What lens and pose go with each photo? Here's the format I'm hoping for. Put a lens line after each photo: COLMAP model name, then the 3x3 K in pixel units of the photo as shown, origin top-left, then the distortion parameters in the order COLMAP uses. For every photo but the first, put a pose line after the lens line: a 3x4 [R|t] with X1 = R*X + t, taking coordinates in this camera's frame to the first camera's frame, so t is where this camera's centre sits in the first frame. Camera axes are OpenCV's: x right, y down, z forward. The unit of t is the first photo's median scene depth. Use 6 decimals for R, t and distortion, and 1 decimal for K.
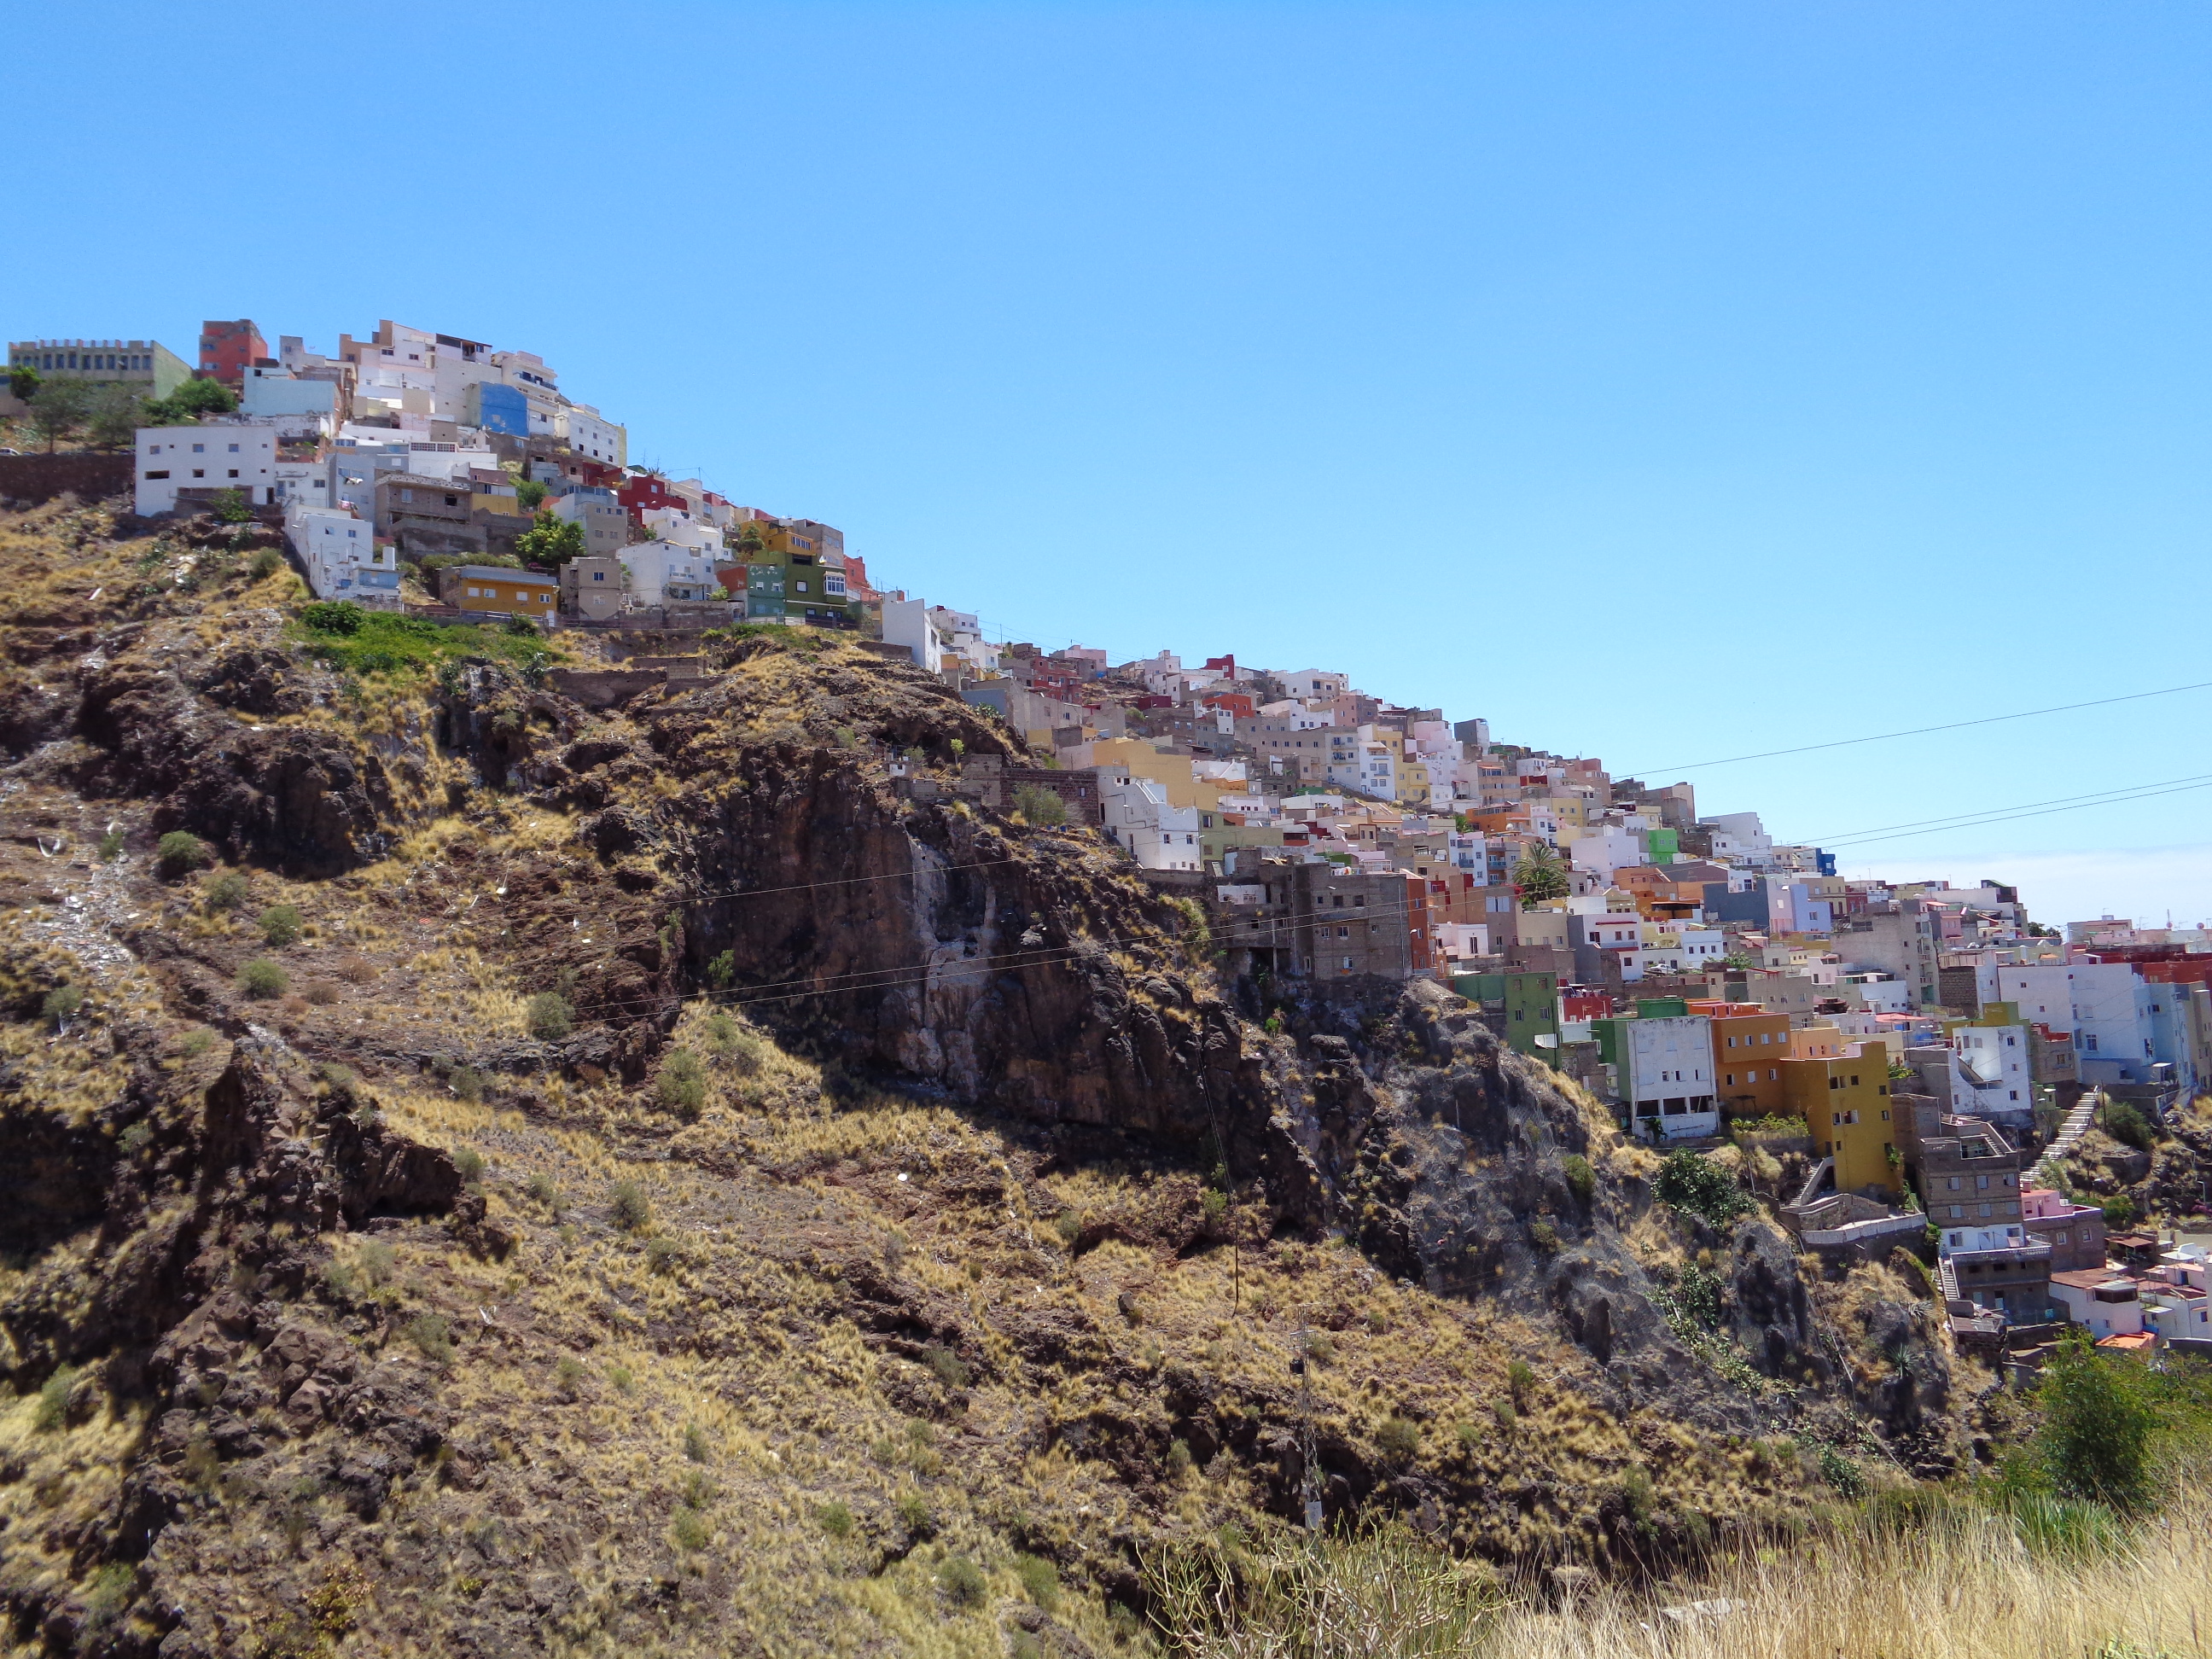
lens RADIAL K [[1640.5, 0, 1107.2], [0, 1640.5, 834.6], [0, 0, 1]] dist [0.002138, -0.003167]
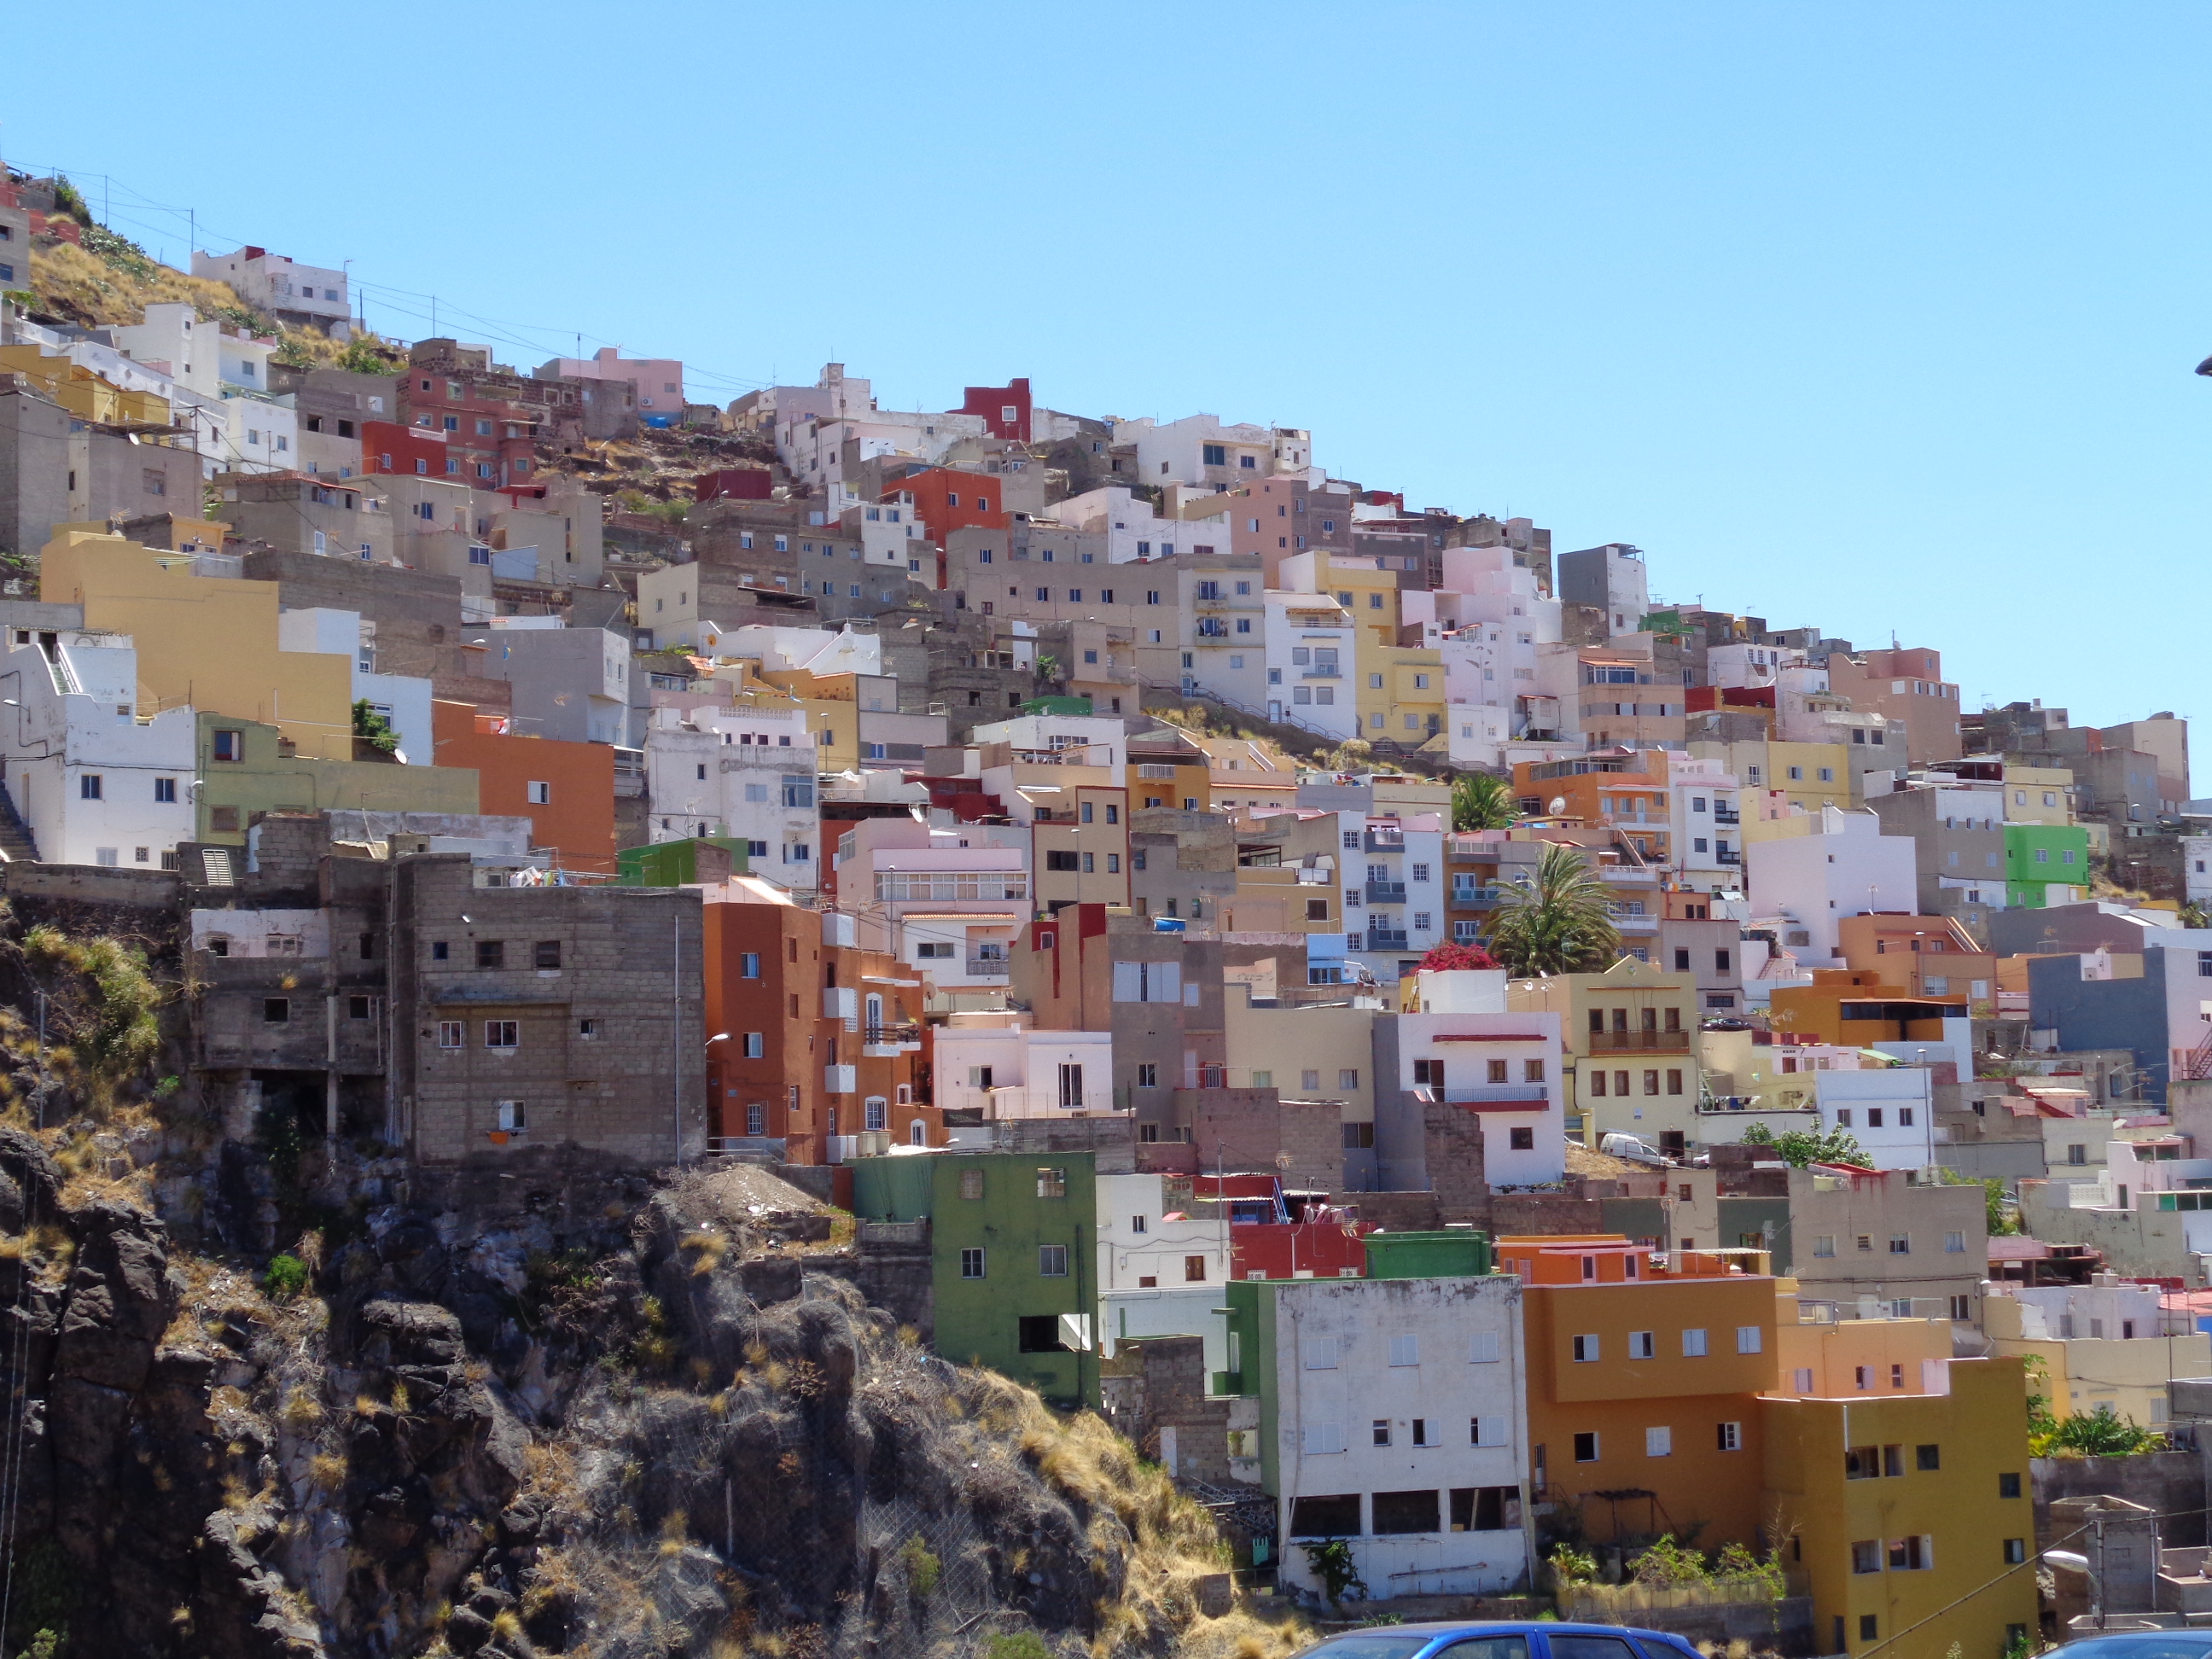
lens RADIAL K [[3851.9, 0, 1105.6], [0, 3851.9, 827.8], [0, 0, 1]] dist [-0.004443, 0.000000]
pose [[0.998650, 0.017849, -0.048786, 0.317108], [-0.018081, 0.999827, -0.004326, 0.011811], [0.048700, 0.005202, 0.998800, 0.102829]]
